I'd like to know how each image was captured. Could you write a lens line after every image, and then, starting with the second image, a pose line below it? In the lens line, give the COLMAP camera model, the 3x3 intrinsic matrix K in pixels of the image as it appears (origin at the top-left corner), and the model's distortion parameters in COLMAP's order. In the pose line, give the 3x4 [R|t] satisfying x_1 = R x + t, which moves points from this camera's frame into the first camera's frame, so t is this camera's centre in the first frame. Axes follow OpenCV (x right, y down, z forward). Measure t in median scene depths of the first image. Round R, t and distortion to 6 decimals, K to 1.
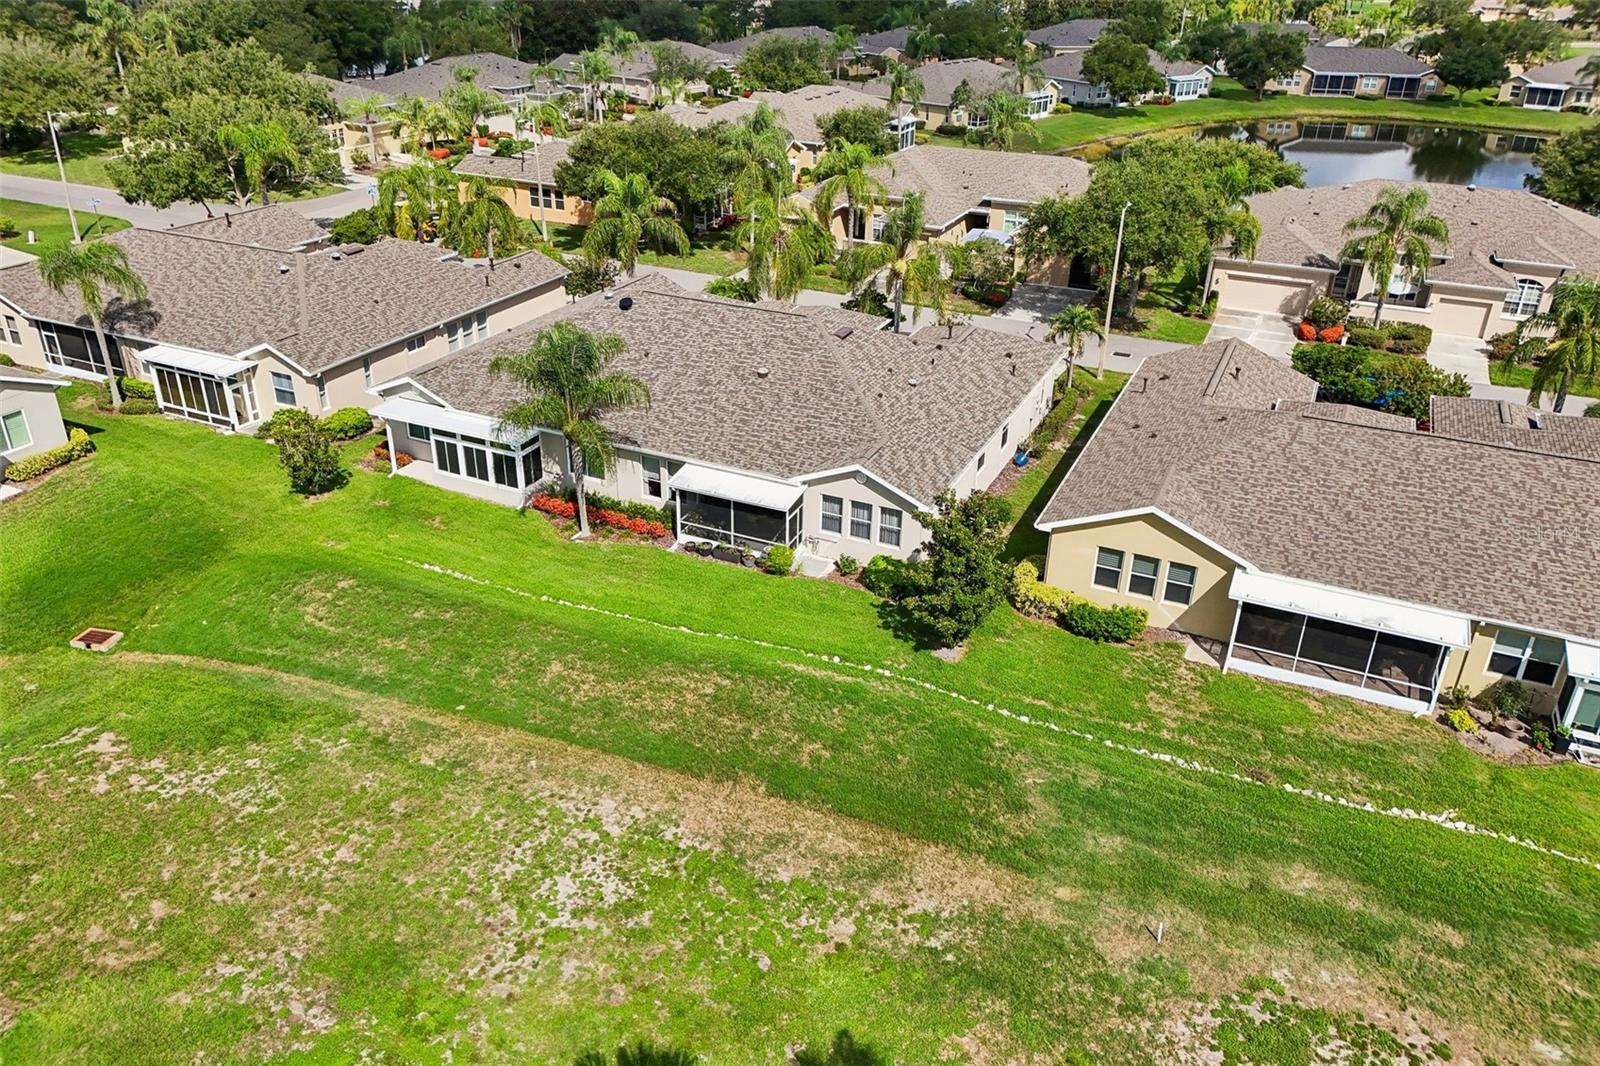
lens RADIAL K [[1179.4, 0, 800.0], [0, 1179.4, 533.0], [0, 0, 1]] dist [0.054934, -0.055438]
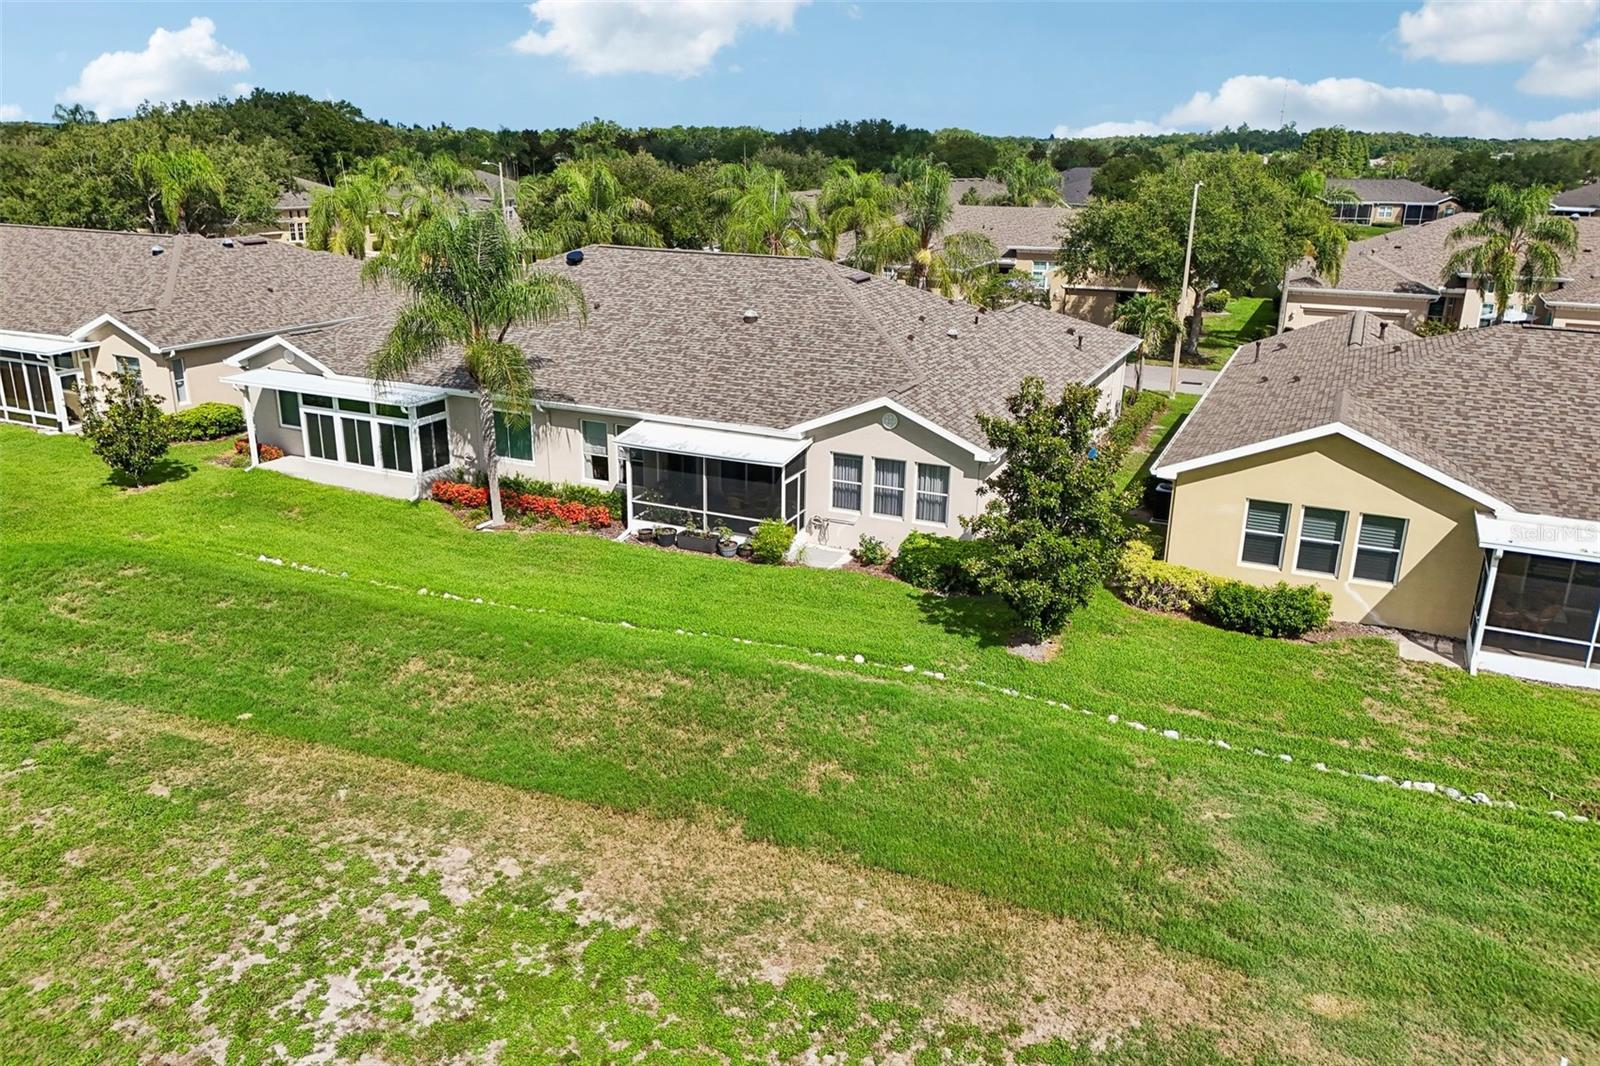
lens RADIAL K [[1179.4, 0, 800.0], [0, 1179.4, 533.0], [0, 0, 1]] dist [0.054934, -0.055438]
pose [[0.999996, -0.002804, -0.000232, -0.000875], [0.002734, 0.987817, -0.155593, 0.134164], [0.000666, 0.155592, 0.987821, 0.341338]]
